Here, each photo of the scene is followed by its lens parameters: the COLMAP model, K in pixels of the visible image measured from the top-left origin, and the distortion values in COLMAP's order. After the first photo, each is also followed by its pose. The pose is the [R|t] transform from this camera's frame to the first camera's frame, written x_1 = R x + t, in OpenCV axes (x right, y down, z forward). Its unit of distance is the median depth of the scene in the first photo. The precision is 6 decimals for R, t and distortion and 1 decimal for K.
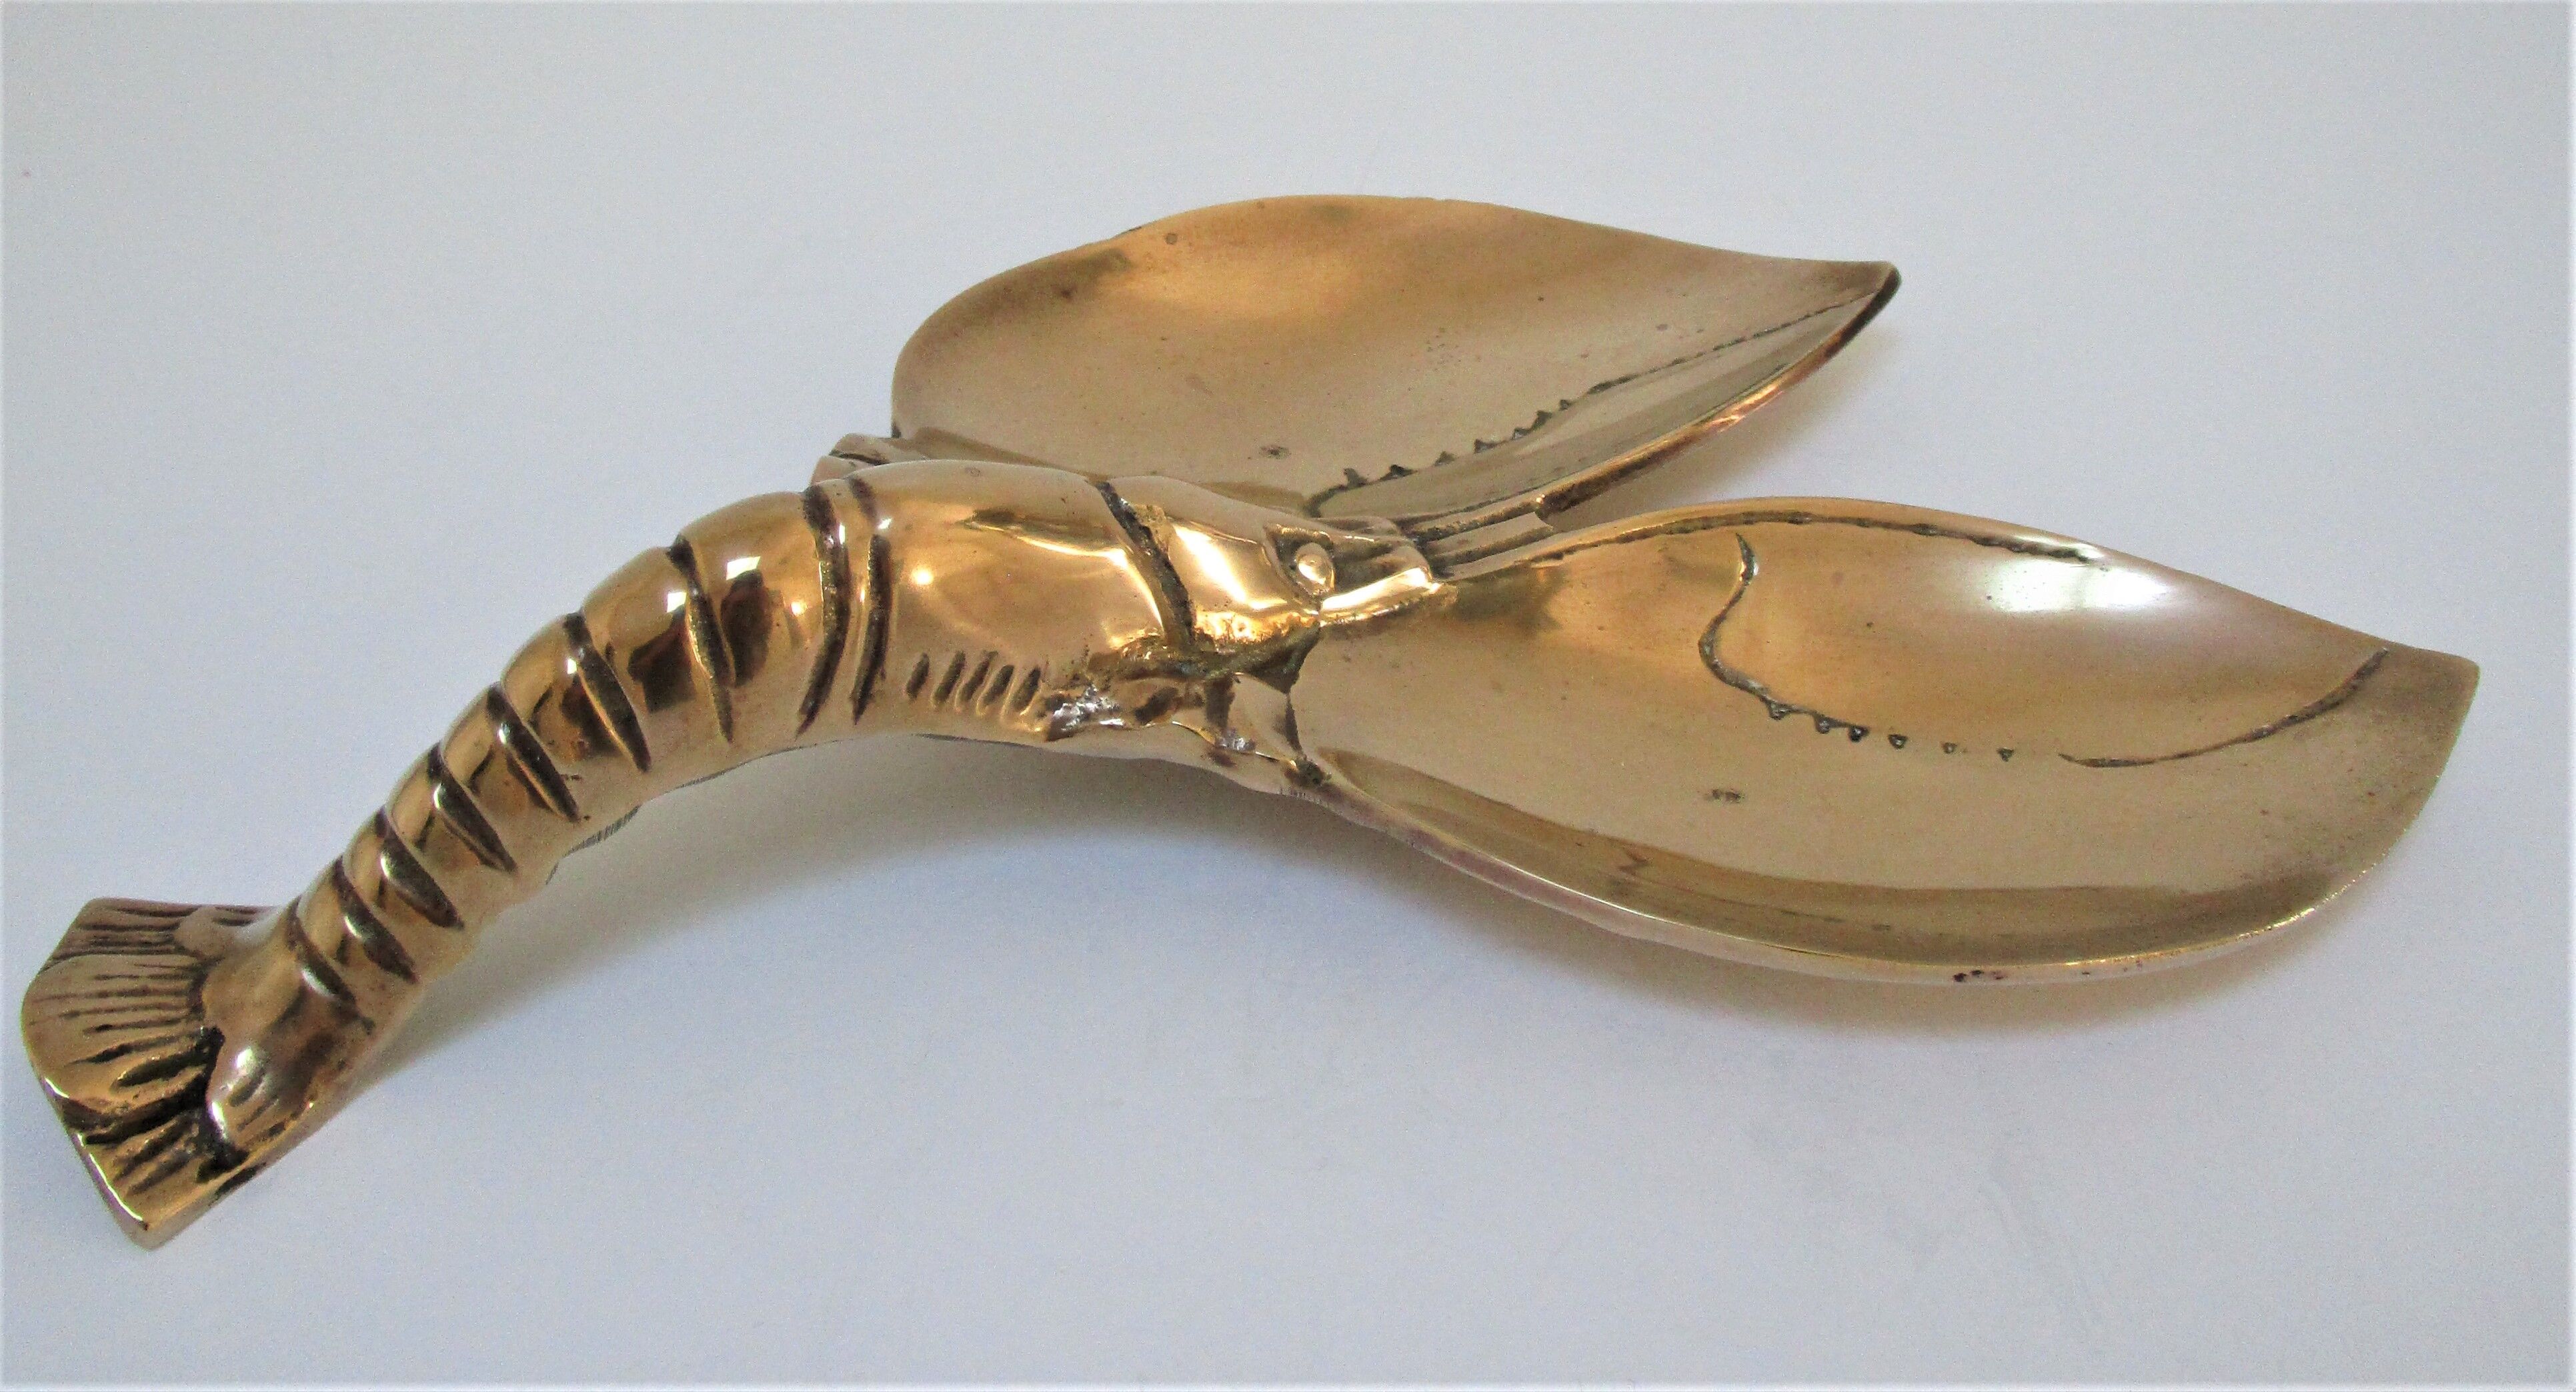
lens RADIAL K [[2405.0, 0, 1302.8], [0, 2405.0, 416.9], [0, 0, 1]] dist [-0.022596, -0.006253]
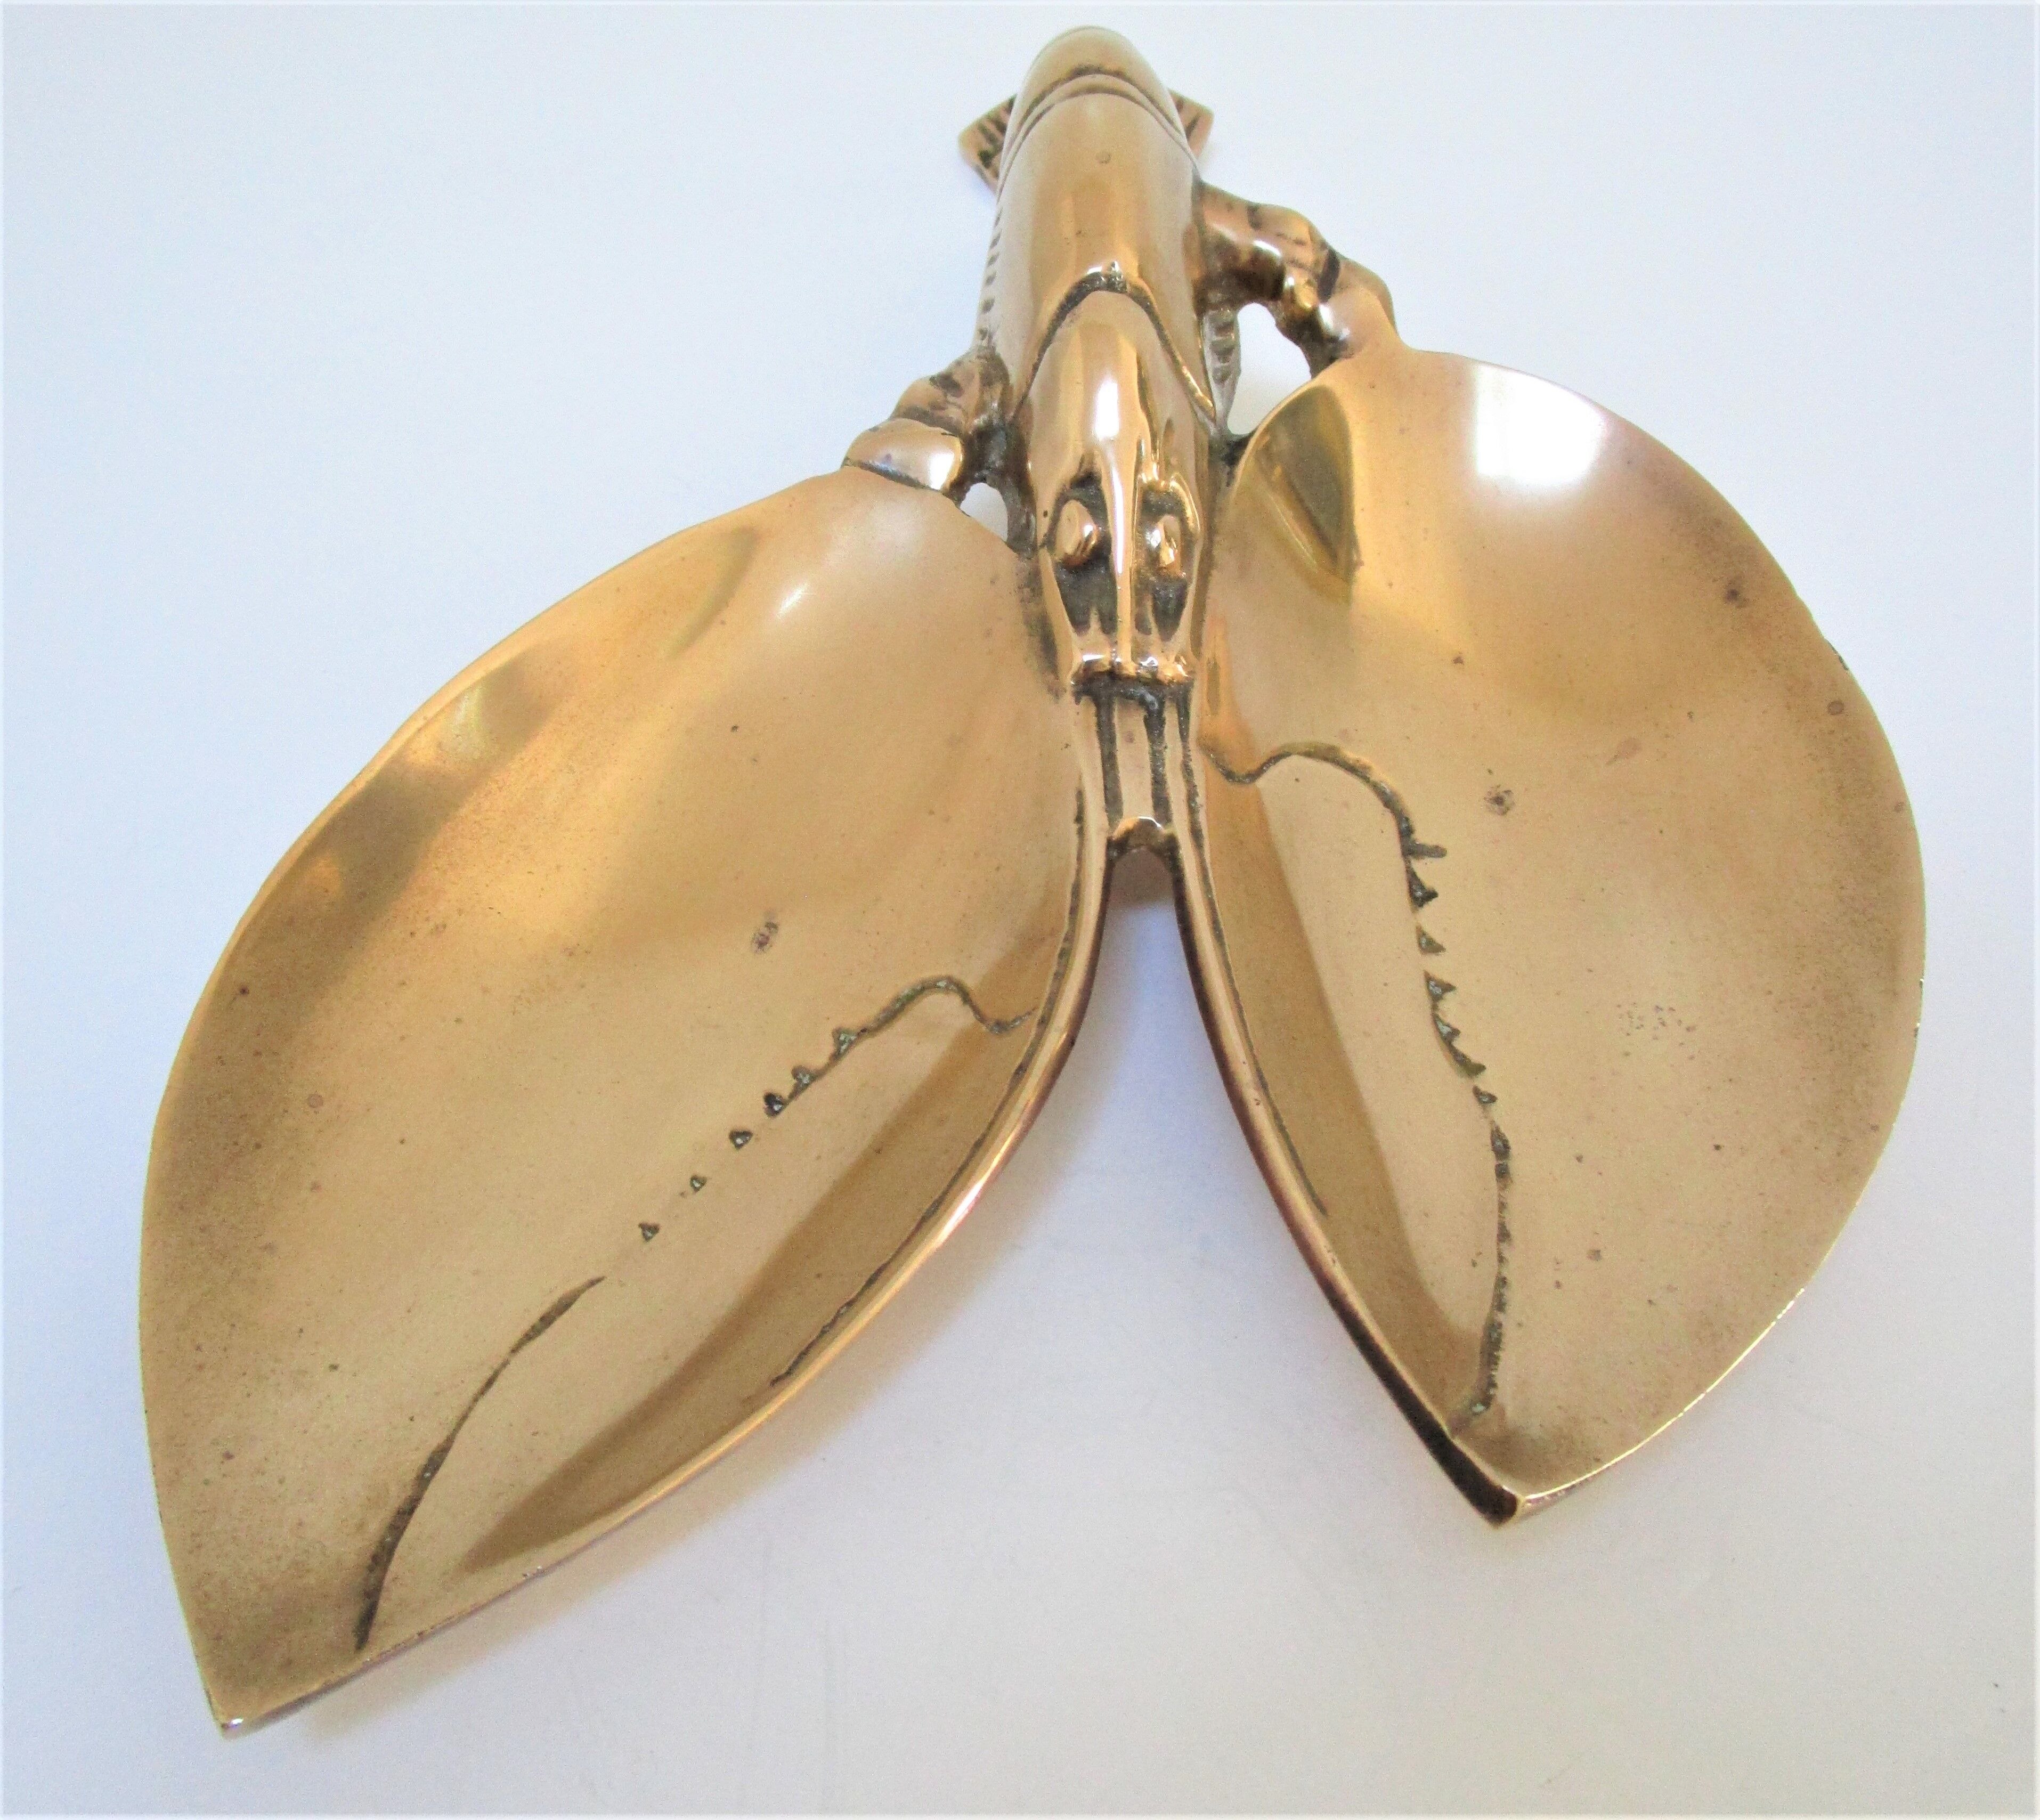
lens RADIAL K [[1937.0, 0, 1033.4], [0, 1937.0, 756.0], [0, 0, 1]] dist [-0.022997, 0.000000]
pose [[-0.418627, 0.642844, -0.641485, 0.553468], [-0.574722, 0.359390, 0.735210, -0.454964], [0.703169, 0.676454, 0.219006, 0.861929]]
